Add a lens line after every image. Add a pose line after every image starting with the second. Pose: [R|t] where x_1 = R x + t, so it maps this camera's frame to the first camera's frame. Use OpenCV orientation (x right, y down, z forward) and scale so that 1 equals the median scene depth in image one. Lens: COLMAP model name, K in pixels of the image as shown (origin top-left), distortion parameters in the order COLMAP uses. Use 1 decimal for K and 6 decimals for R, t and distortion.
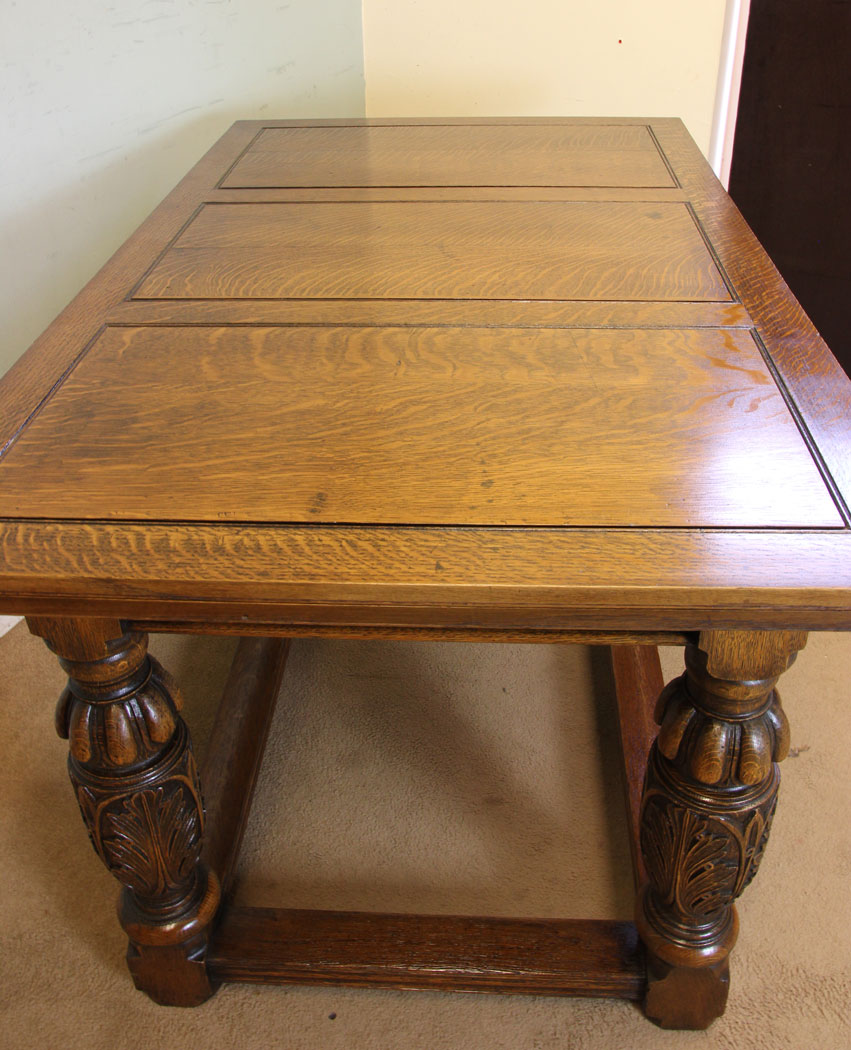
lens RADIAL K [[1033.9, 0, 426.4], [0, 1033.9, 411.1], [0, 0, 1]] dist [-0.072647, 0.000000]
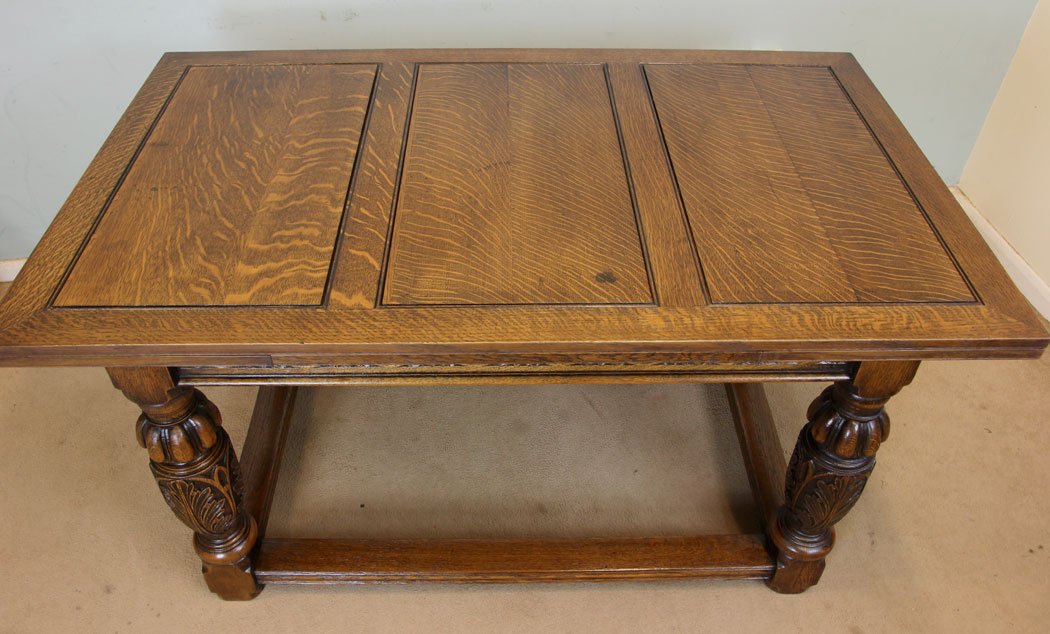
lens RADIAL K [[841.9, 0, 520.1], [0, 841.9, 322.5], [0, 0, 1]] dist [-0.104886, 0.060029]
pose [[0.082154, 0.694883, -0.714414, 1.129111], [-0.494105, 0.650935, 0.576319, -0.806699], [0.865512, 0.305649, 0.396822, 0.865742]]
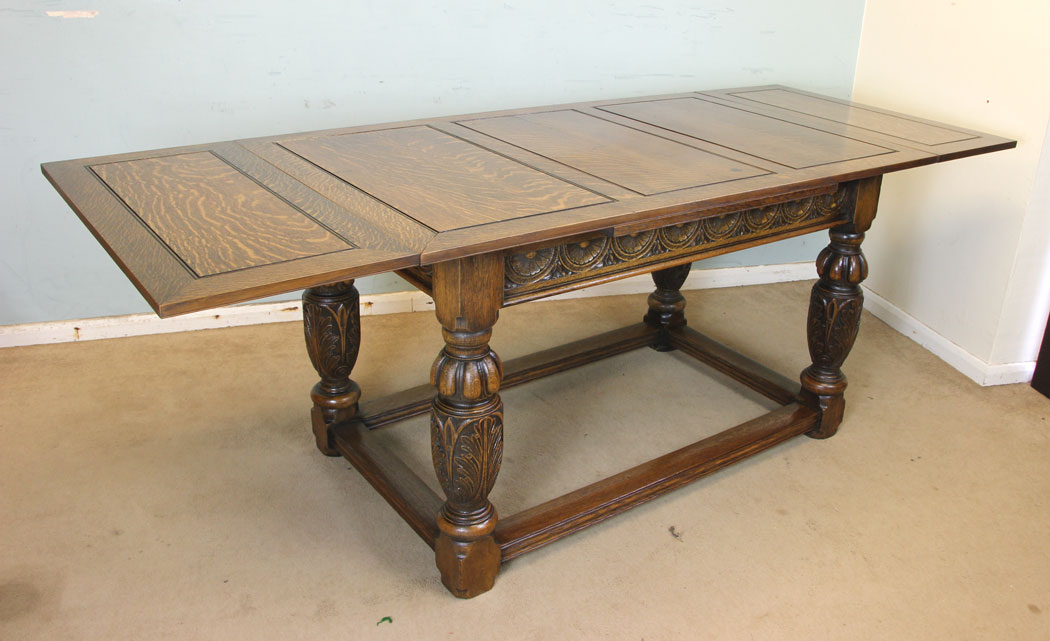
lens RADIAL K [[943.3, 0, 574.7], [0, 943.3, 269.3], [0, 0, 1]] dist [-0.127755, 0.091380]
pose [[0.653911, 0.319655, -0.685727, 1.468880], [-0.421712, 0.906500, 0.020425, 0.019717], [0.628140, 0.275823, 0.727572, -0.158259]]
